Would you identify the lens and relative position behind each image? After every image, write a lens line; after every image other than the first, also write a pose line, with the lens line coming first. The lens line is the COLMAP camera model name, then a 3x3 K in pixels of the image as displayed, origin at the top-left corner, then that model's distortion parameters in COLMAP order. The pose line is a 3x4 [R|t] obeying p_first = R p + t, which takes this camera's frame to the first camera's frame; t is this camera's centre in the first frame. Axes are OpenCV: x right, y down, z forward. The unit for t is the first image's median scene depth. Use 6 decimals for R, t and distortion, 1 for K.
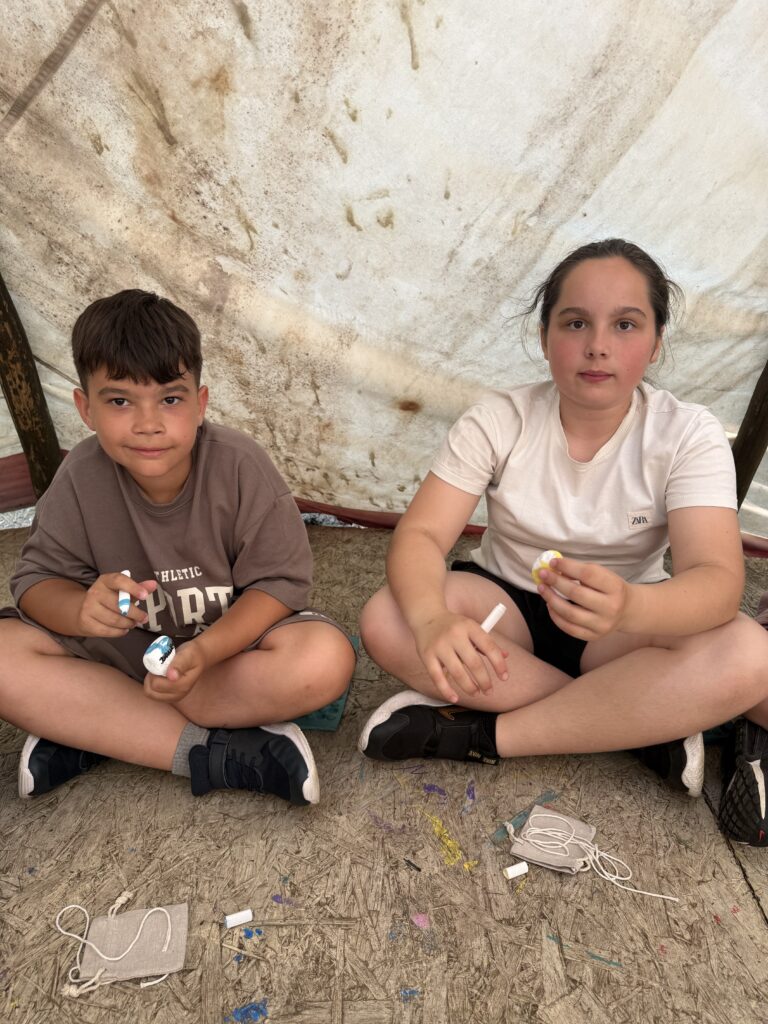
lens RADIAL K [[716.3, 0, 383.9], [0, 716.3, 512.0], [0, 0, 1]] dist [-0.012333, 0.001062]
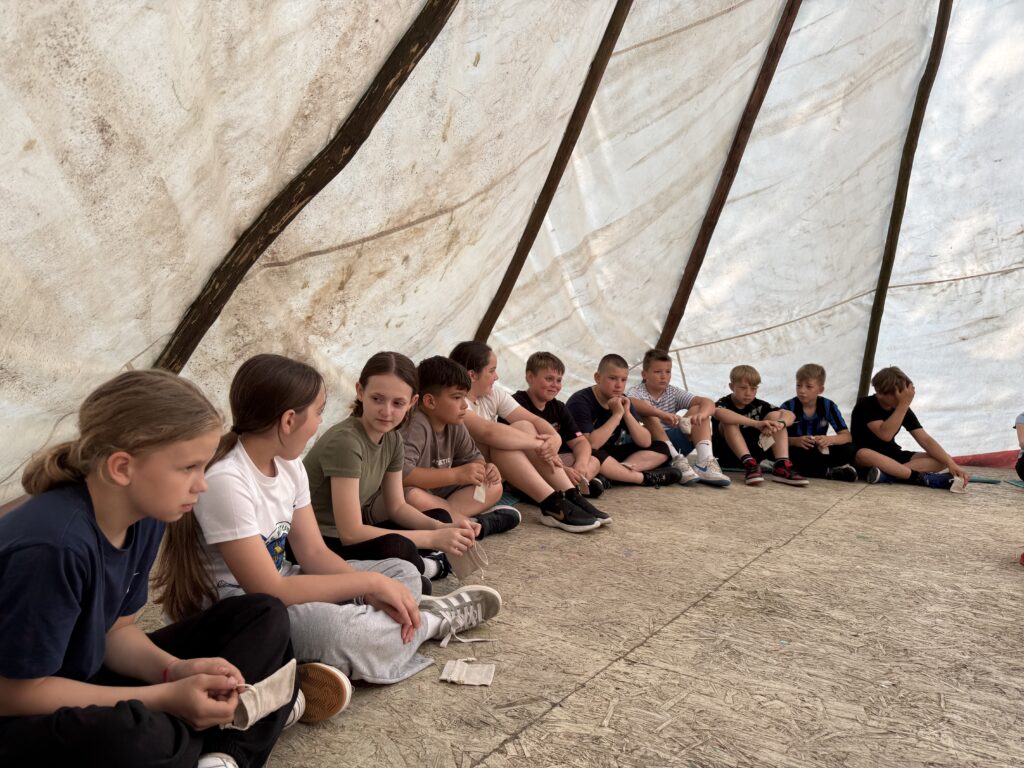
lens RADIAL K [[716.3, 0, 512.5], [0, 716.3, 382.8], [0, 0, 1]] dist [-0.012333, 0.001062]
pose [[0.493855, -0.035580, 0.868816, -2.036711], [0.226994, 0.969792, -0.089314, 0.092273], [-0.839393, 0.241325, 0.487013, -0.487354]]
